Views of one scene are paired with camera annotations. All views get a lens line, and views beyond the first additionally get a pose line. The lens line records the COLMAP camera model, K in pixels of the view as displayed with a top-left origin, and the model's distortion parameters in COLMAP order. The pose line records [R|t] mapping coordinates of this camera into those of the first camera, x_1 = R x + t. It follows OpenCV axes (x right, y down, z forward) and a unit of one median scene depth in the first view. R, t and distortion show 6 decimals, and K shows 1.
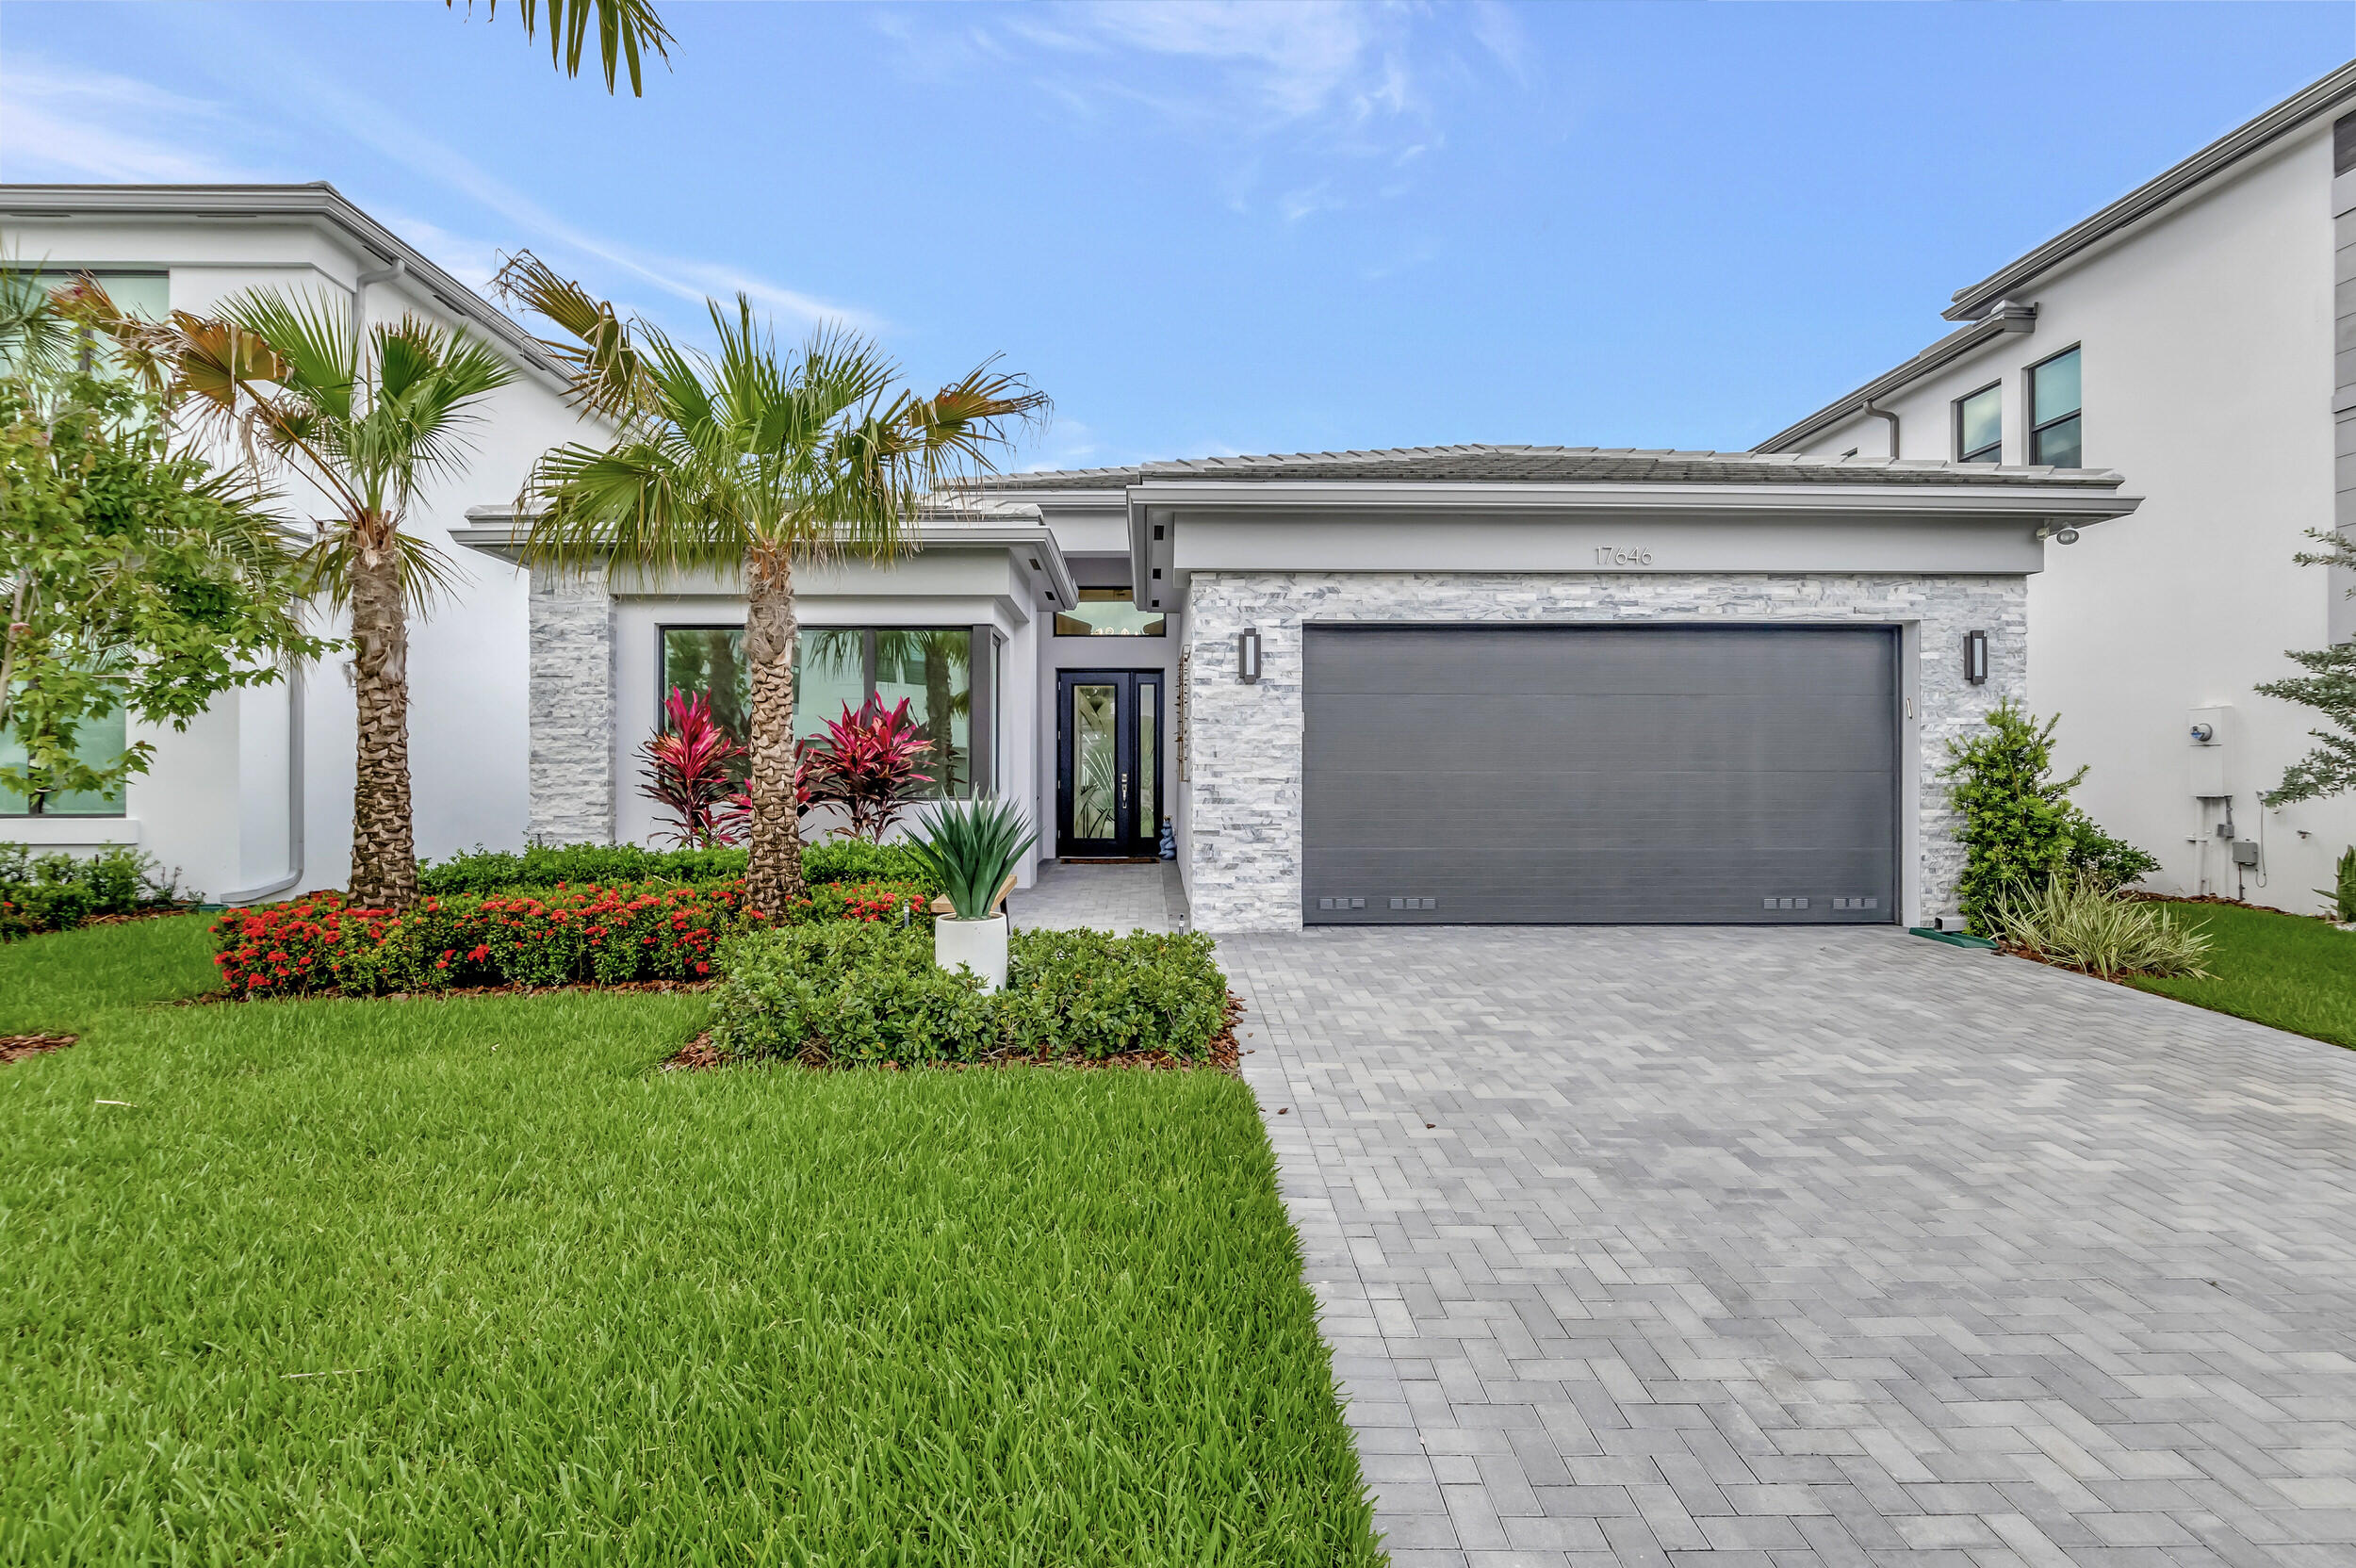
lens RADIAL K [[1168.9, 0, 1178.6], [0, 1168.9, 783.0], [0, 0, 1]] dist [0.000955, -0.002071]
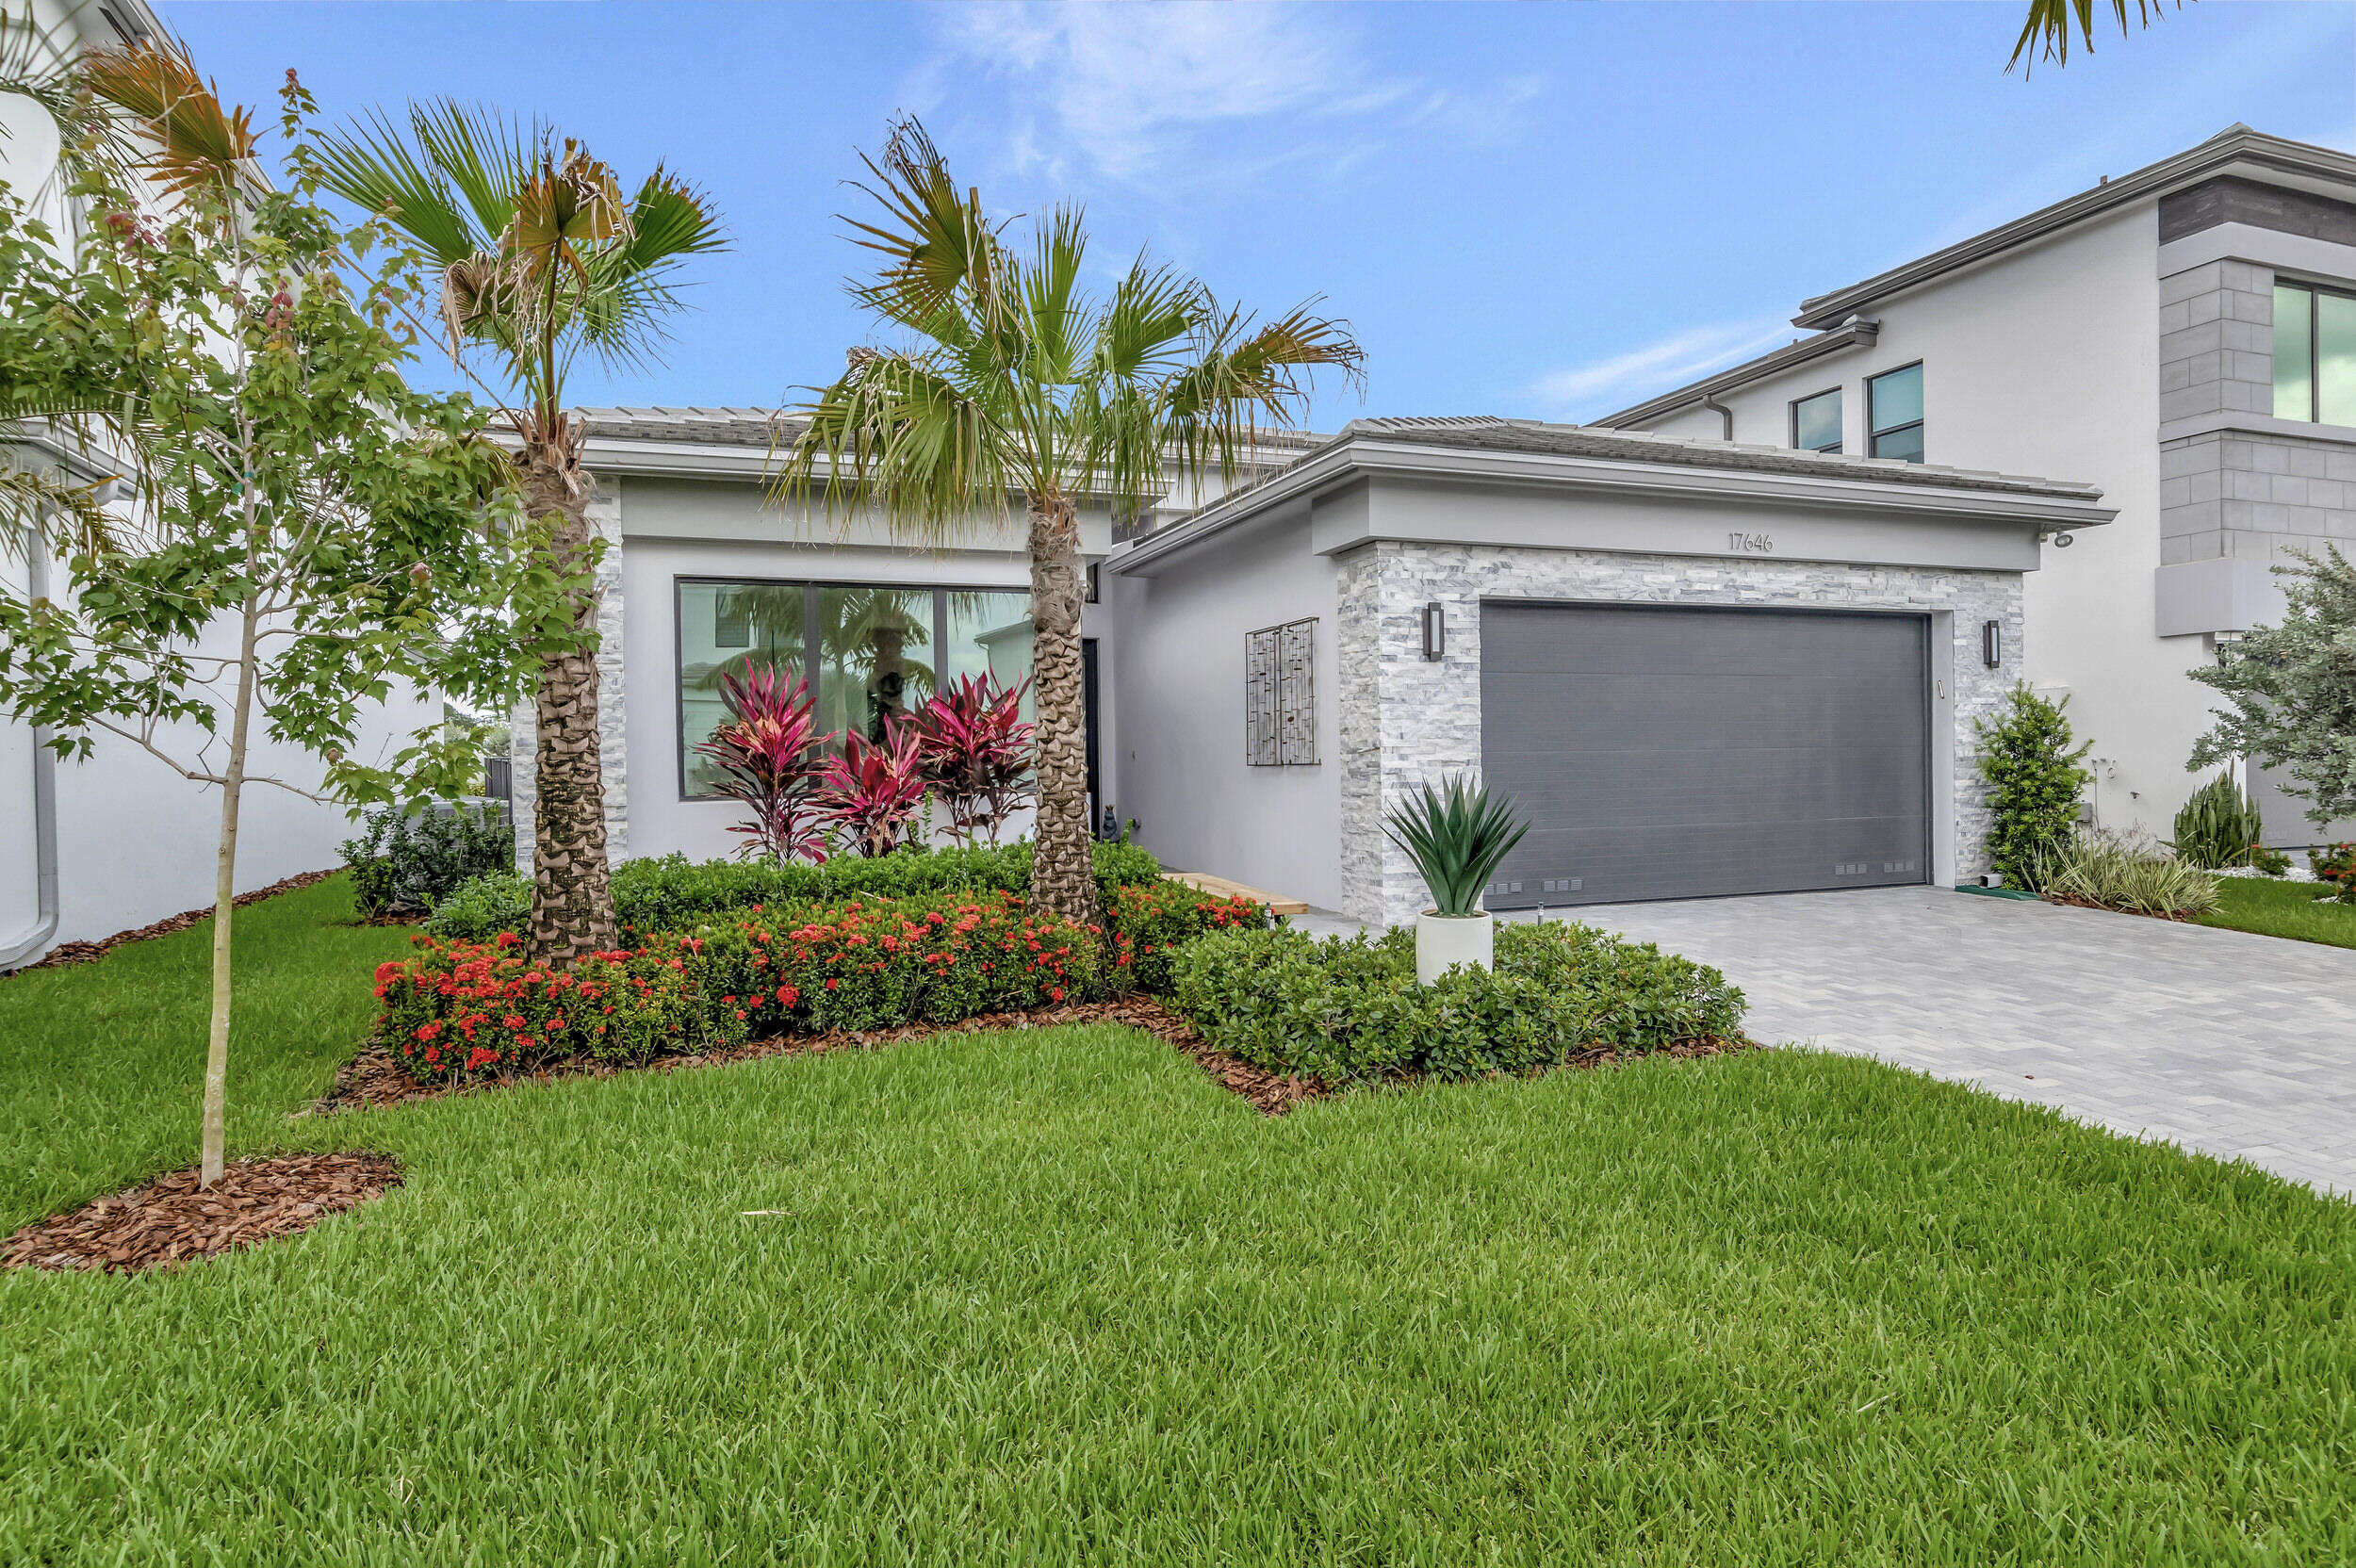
lens RADIAL K [[1328.5, 0, 1178.6], [0, 1328.5, 780.9], [0, 0, 1]] dist [0.005984, 0.002426]
pose [[0.941625, -0.019561, 0.336096, -0.497350], [0.015643, 0.999774, 0.014363, -0.006417], [-0.336301, -0.008267, 0.941718, 0.052961]]
